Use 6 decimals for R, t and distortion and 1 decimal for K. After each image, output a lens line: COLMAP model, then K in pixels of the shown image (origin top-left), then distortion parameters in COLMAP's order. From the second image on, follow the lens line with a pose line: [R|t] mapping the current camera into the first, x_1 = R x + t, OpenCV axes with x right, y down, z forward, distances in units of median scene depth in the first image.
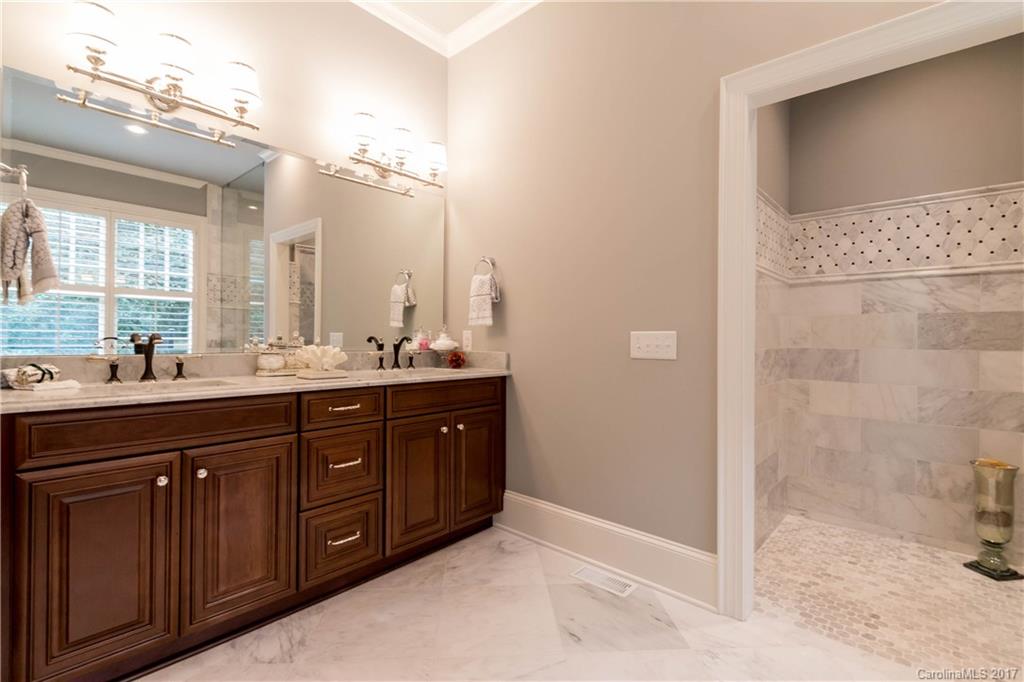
lens RADIAL K [[476.3, 0, 510.2], [0, 476.3, 338.3], [0, 0, 1]] dist [-0.002447, -0.000857]
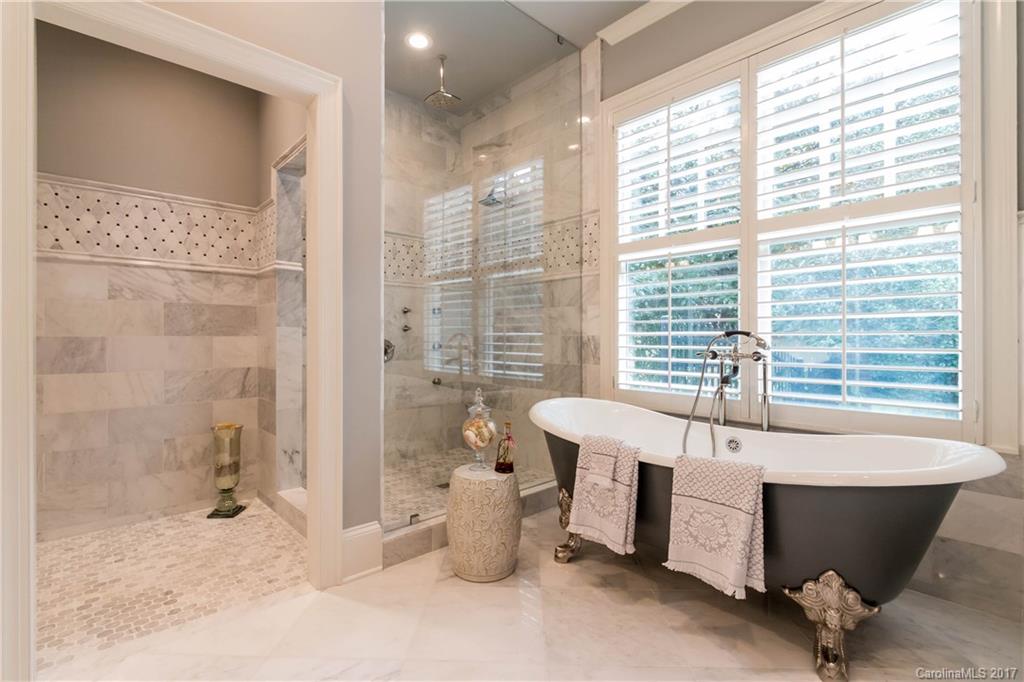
lens RADIAL K [[476.3, 0, 510.3], [0, 476.3, 337.6], [0, 0, 1]] dist [-0.002447, -0.000857]
pose [[0.092070, -0.008324, 0.995718, -0.141059], [0.000754, 0.999965, 0.008289, 0.019559], [-0.995752, -0.000012, 0.092073, 0.129945]]
